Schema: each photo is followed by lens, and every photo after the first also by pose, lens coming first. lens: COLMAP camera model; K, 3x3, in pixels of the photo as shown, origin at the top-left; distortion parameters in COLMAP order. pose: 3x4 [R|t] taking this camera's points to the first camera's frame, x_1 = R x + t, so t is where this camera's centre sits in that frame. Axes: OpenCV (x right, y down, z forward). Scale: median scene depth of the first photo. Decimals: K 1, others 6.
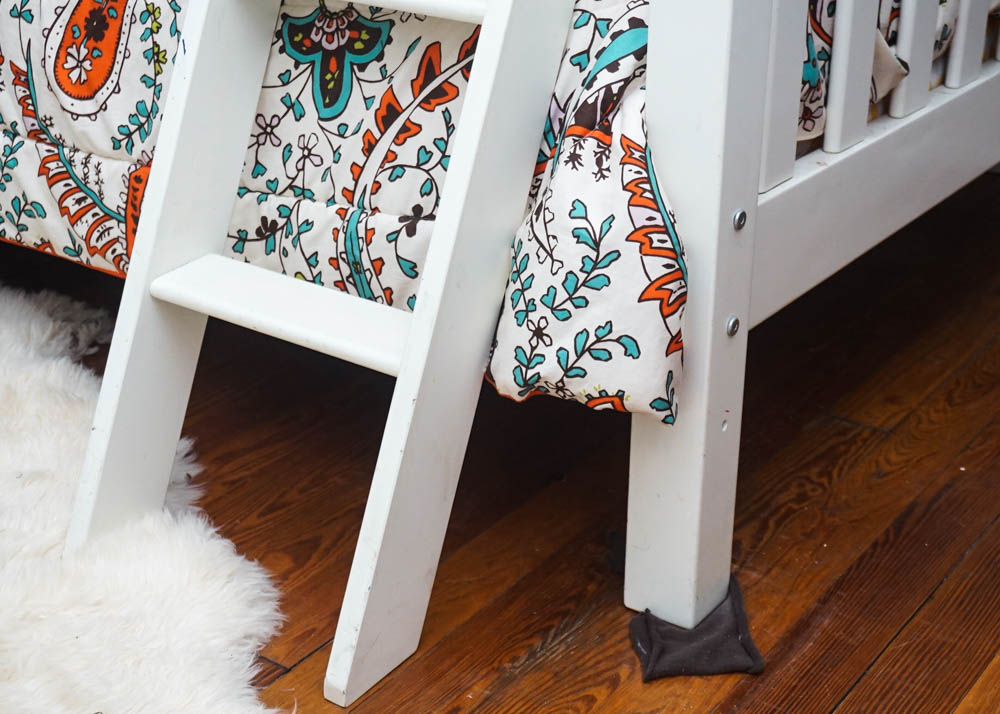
lens RADIAL K [[1516.0, 0, 500.0], [0, 1516.0, 357.0], [0, 0, 1]] dist [-0.002554, 0.068826]
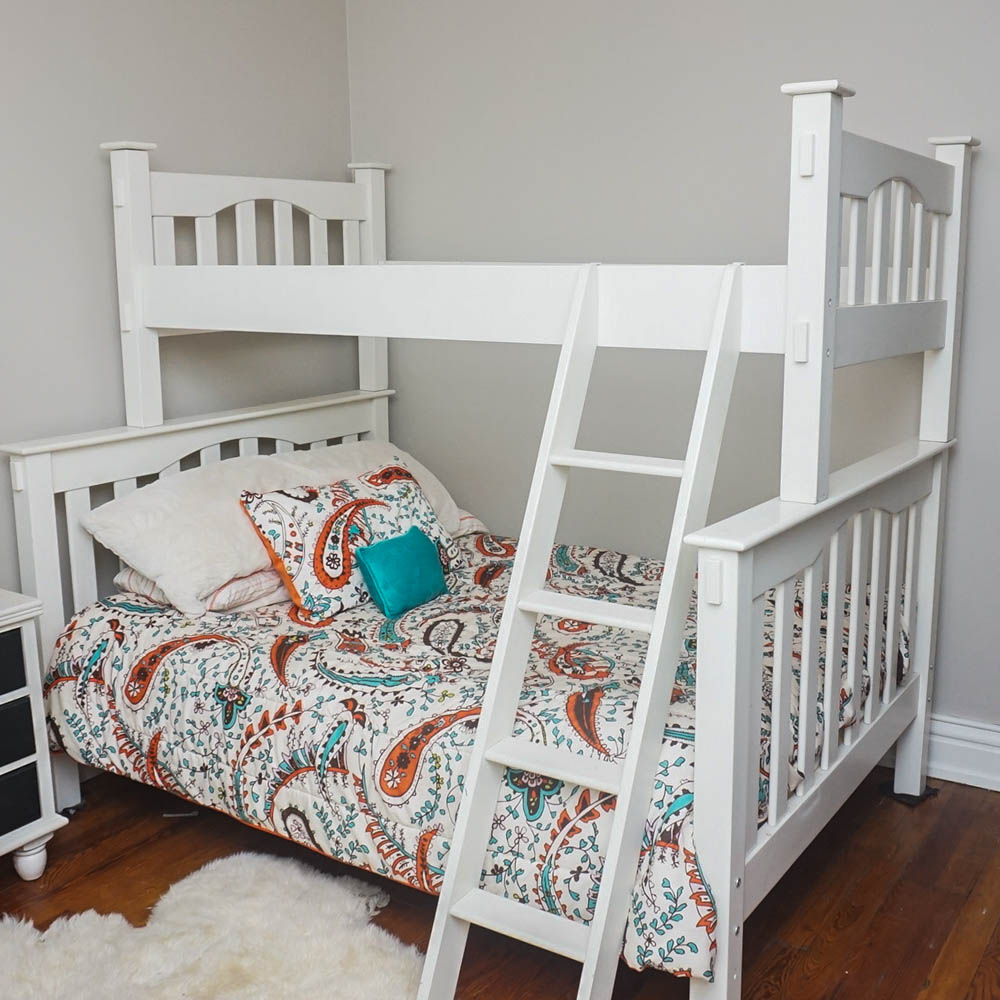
lens RADIAL K [[1179.6, 0, 502.1], [0, 1179.6, 460.7], [0, 0, 1]] dist [-0.020264, -0.072868]
pose [[0.999075, -0.022705, 0.036522, -0.201556], [0.030683, 0.971400, -0.235460, -0.257291], [-0.030131, 0.236363, 0.971198, -0.680300]]
